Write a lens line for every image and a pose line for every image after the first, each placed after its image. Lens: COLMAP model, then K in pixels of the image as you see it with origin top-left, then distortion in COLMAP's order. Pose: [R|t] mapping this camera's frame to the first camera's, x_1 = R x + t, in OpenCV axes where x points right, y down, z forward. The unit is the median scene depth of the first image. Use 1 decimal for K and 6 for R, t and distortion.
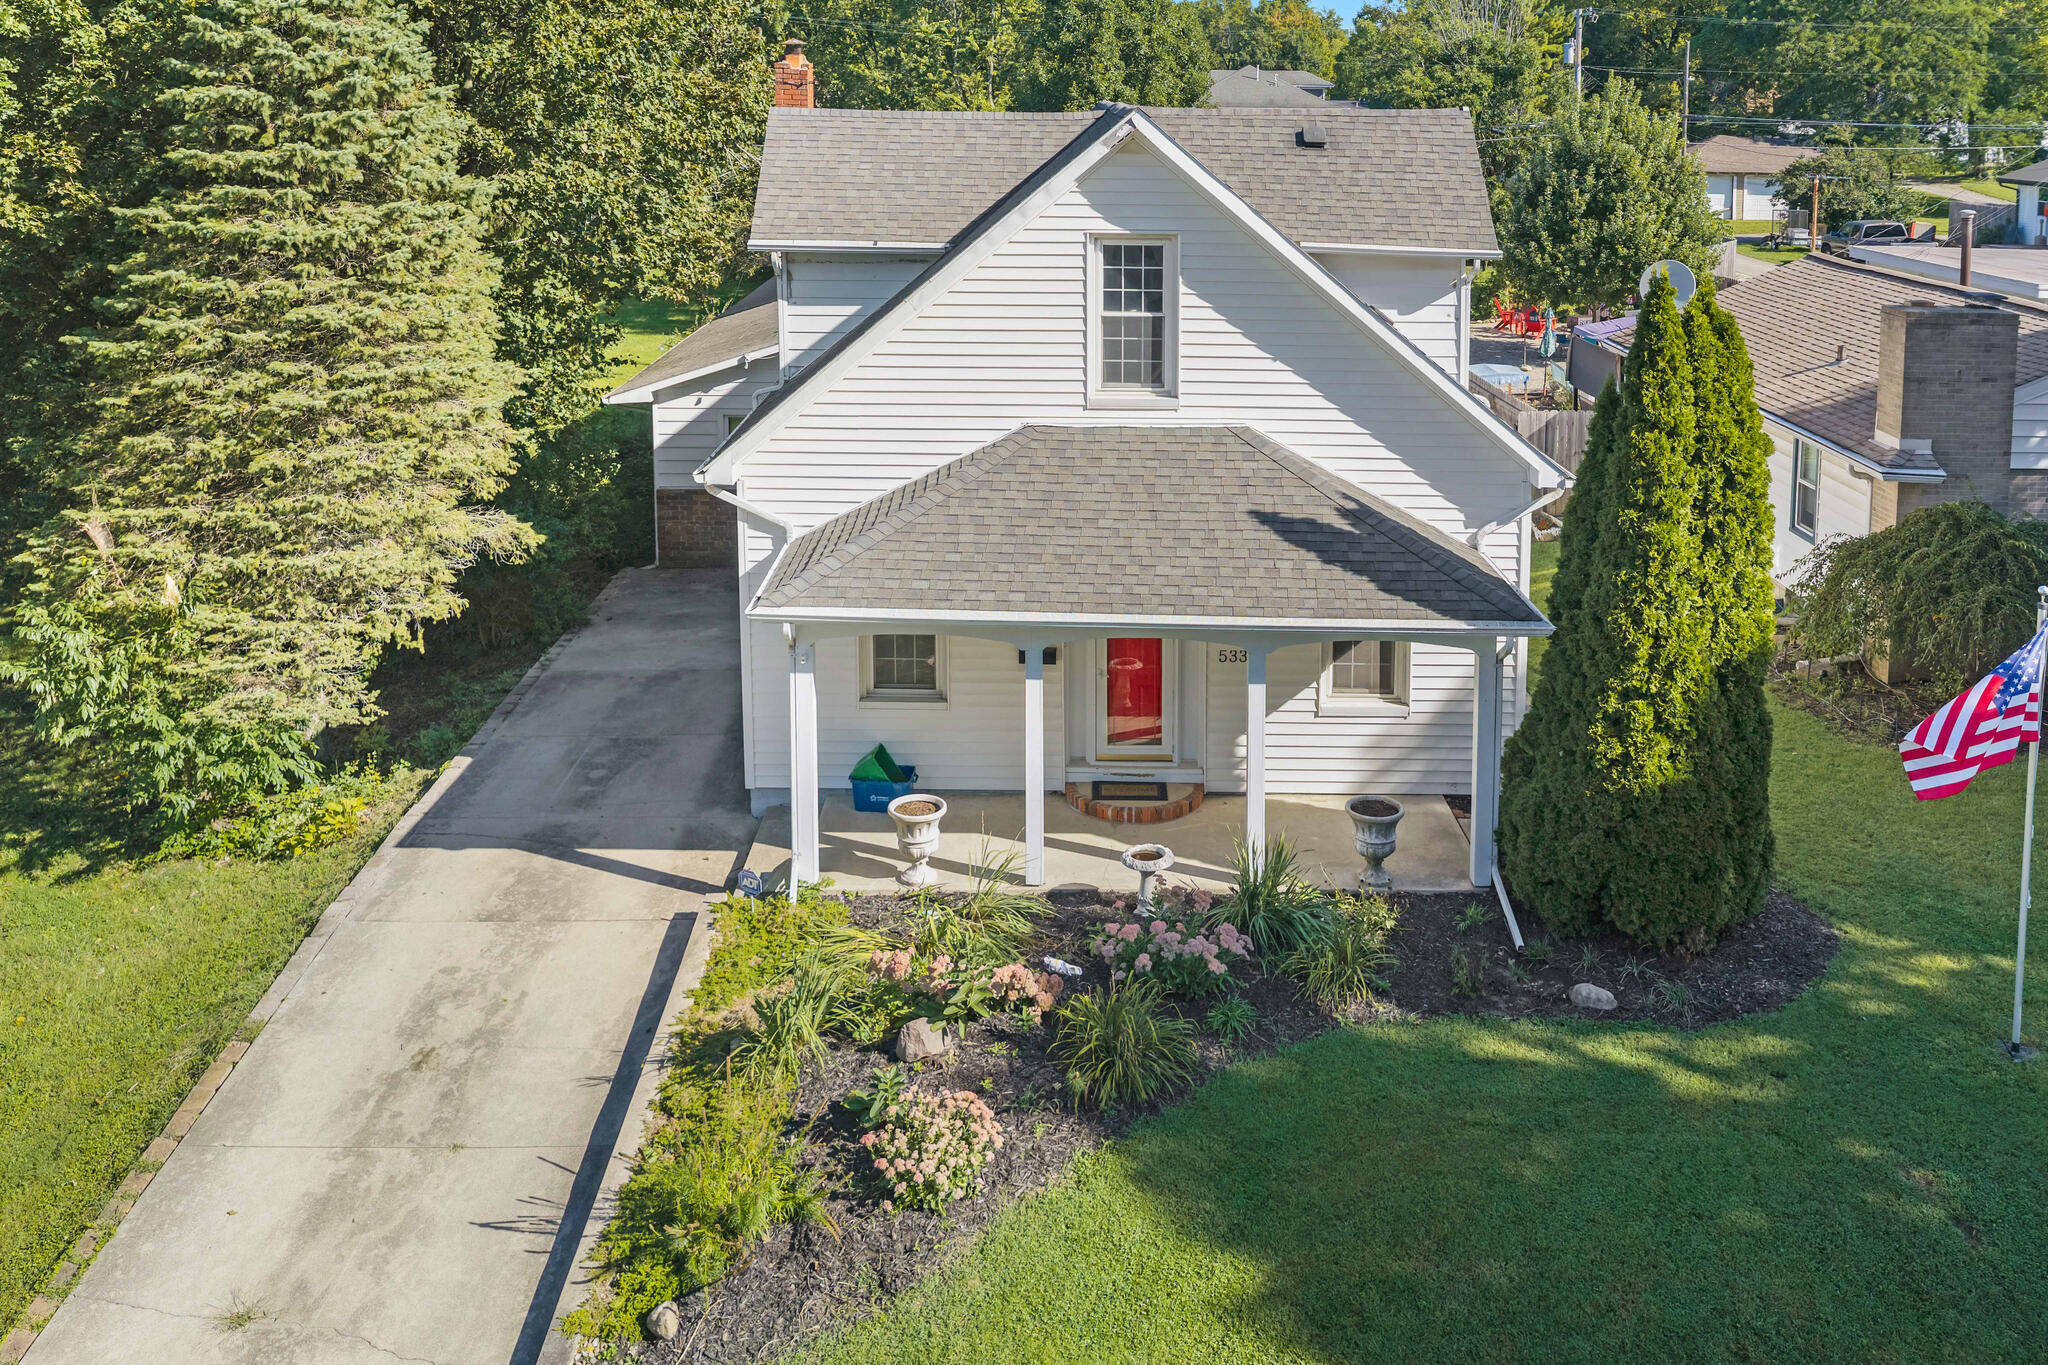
lens RADIAL K [[1762.6, 0, 1023.5], [0, 1762.6, 523.9], [0, 0, 1]] dist [0.000387, -0.006549]
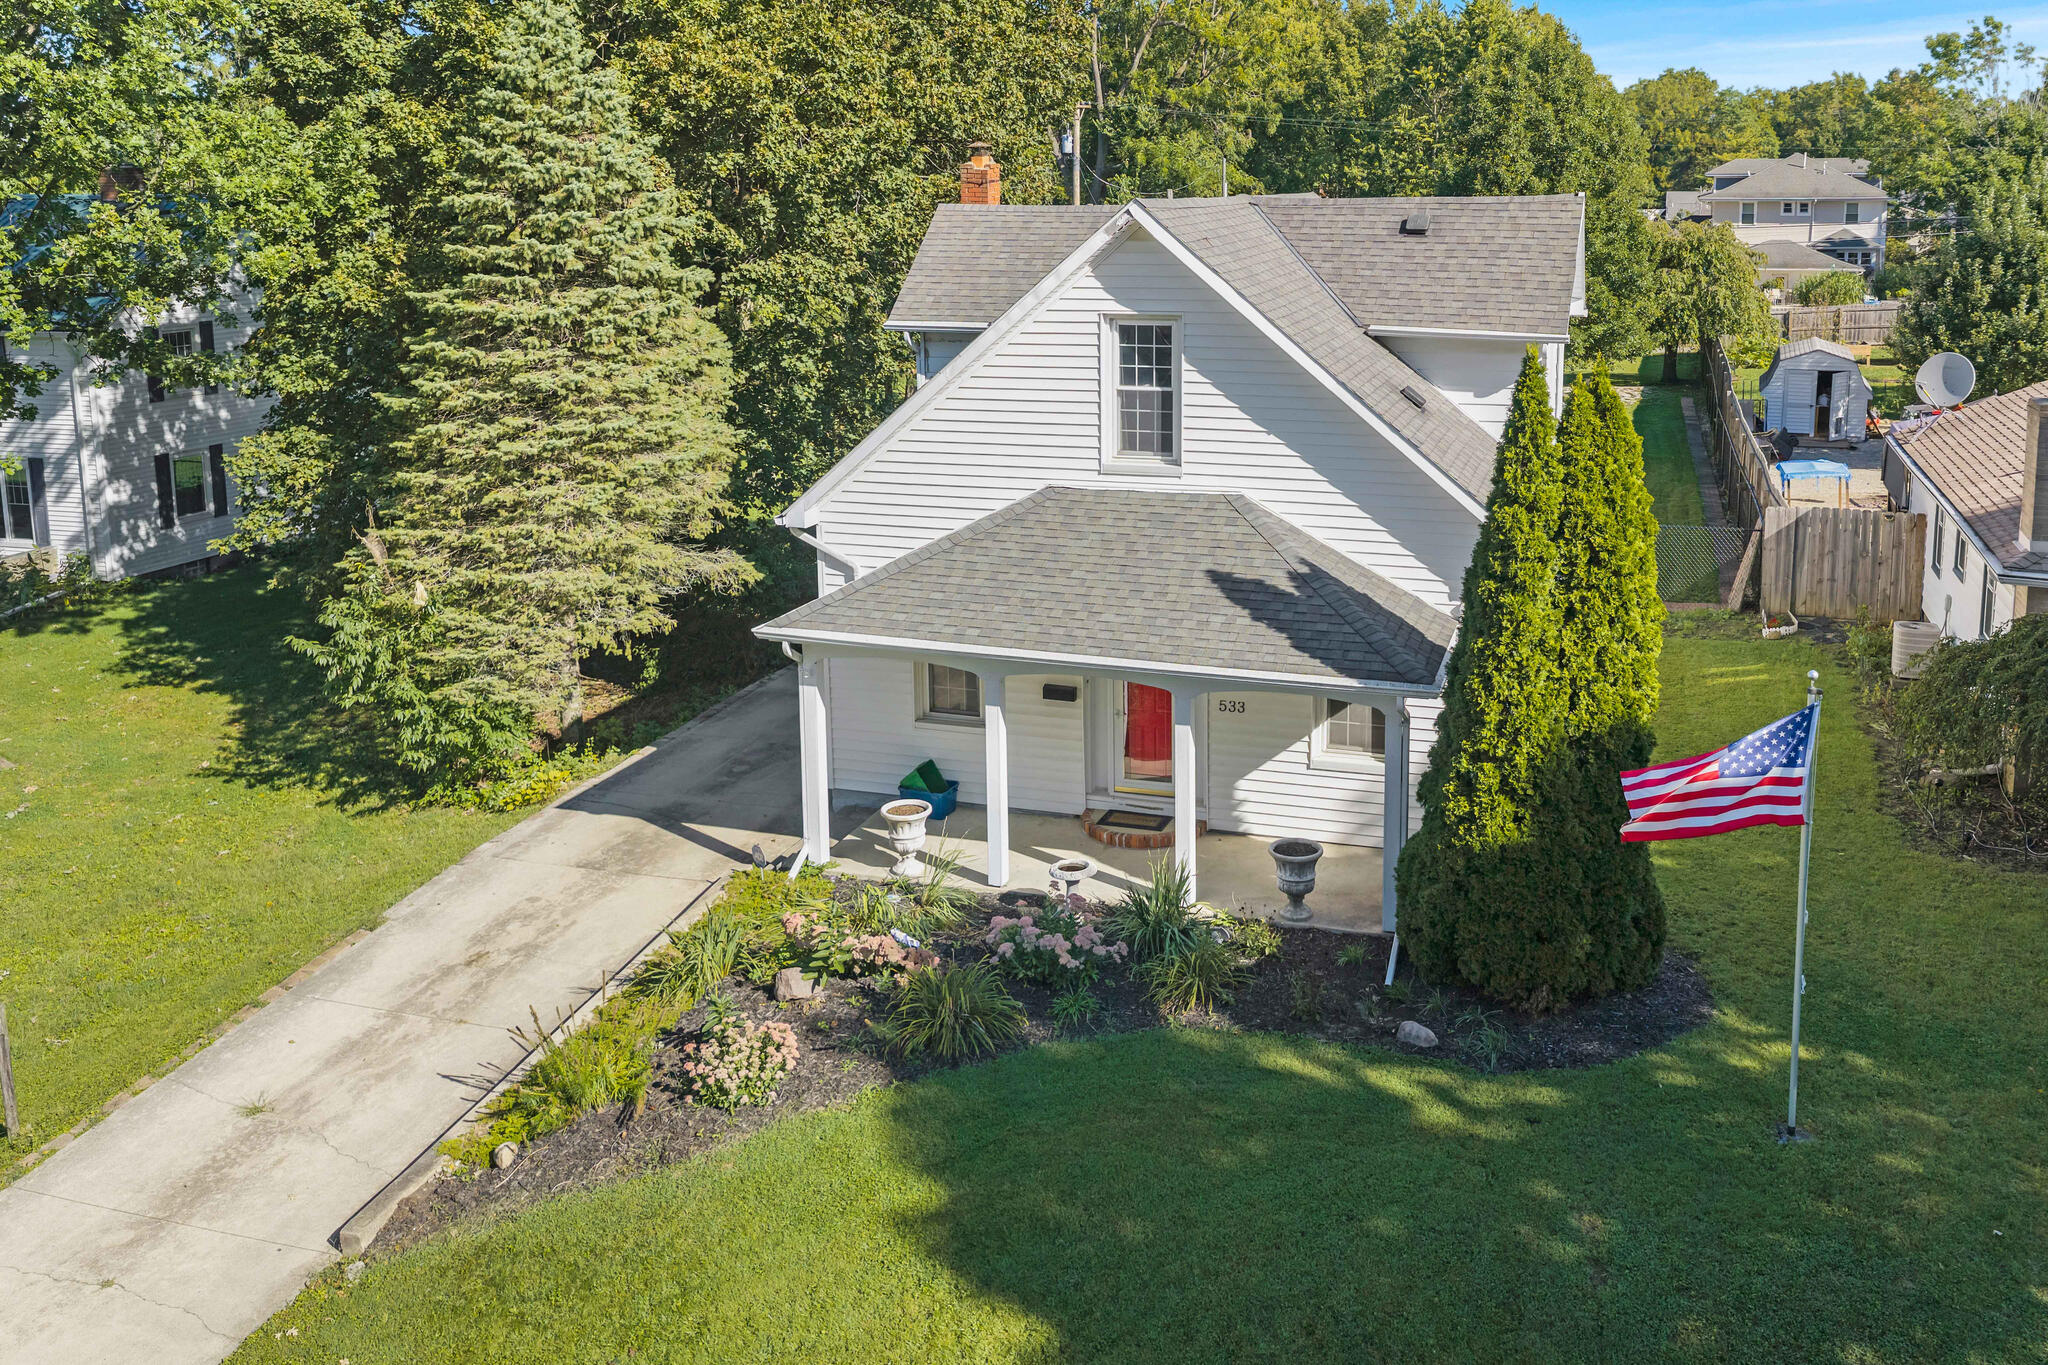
lens RADIAL K [[1671.1, 0, 1024.0], [0, 1671.1, 682.5], [0, 0, 1]] dist [0.002294, -0.010141]
pose [[0.950119, 0.070868, -0.303728, 0.319769], [-0.056908, 0.996886, 0.054582, 0.011469], [0.306651, -0.034575, 0.951194, -0.023173]]
